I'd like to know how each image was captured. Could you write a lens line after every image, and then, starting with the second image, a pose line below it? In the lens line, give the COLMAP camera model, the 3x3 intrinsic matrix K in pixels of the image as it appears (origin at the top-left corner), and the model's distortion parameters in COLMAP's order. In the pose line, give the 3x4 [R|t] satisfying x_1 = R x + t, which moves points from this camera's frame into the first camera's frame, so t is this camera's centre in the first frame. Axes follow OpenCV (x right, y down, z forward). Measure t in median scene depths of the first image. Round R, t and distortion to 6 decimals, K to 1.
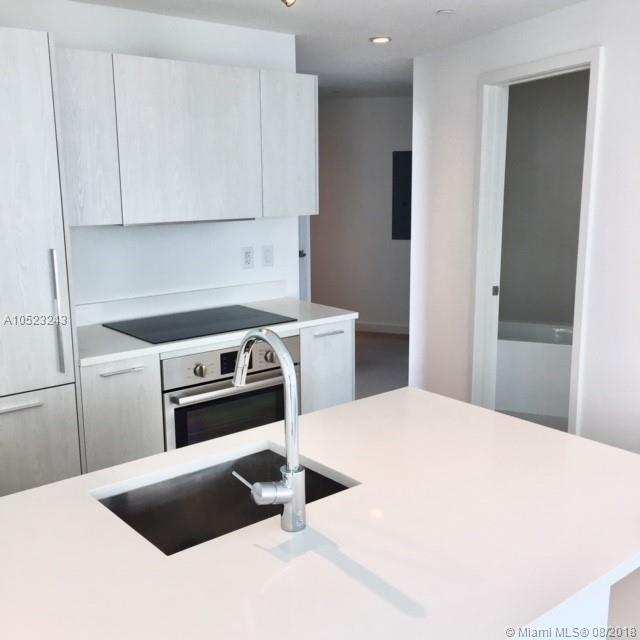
lens RADIAL K [[725.0, 0, 320.0], [0, 725.0, 320.0], [0, 0, 1]] dist [0.072240, -0.001637]
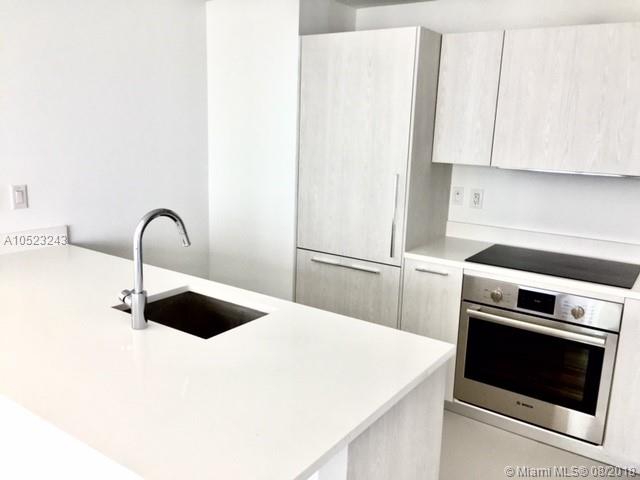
lens RADIAL K [[551.9, 0, 320.0], [0, 551.9, 240.0], [0, 0, 1]] dist [0.040023, -0.003368]
pose [[0.263810, 0.219554, -0.939255, 0.600562], [-0.220594, 0.961677, 0.162837, -0.102828], [0.939012, 0.164236, 0.302132, 0.469013]]
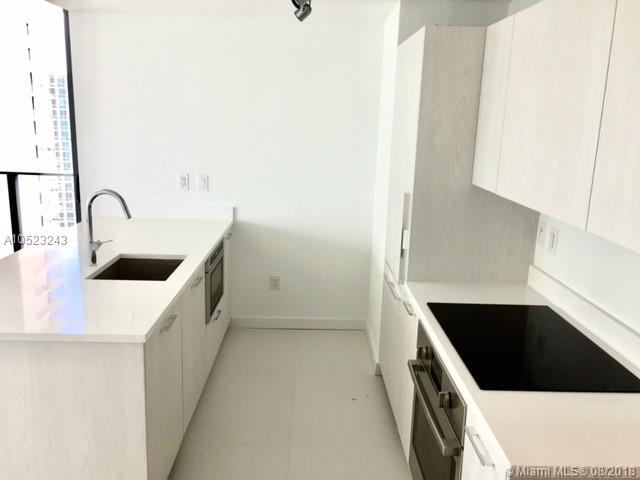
lens RADIAL K [[551.9, 0, 320.0], [0, 551.9, 240.0], [0, 0, 1]] dist [0.040023, -0.003368]
pose [[-0.625221, 0.161754, -0.763501, 0.462010], [-0.175700, 0.924001, 0.339636, -0.290574], [0.760413, 0.346495, -0.549285, 1.278281]]
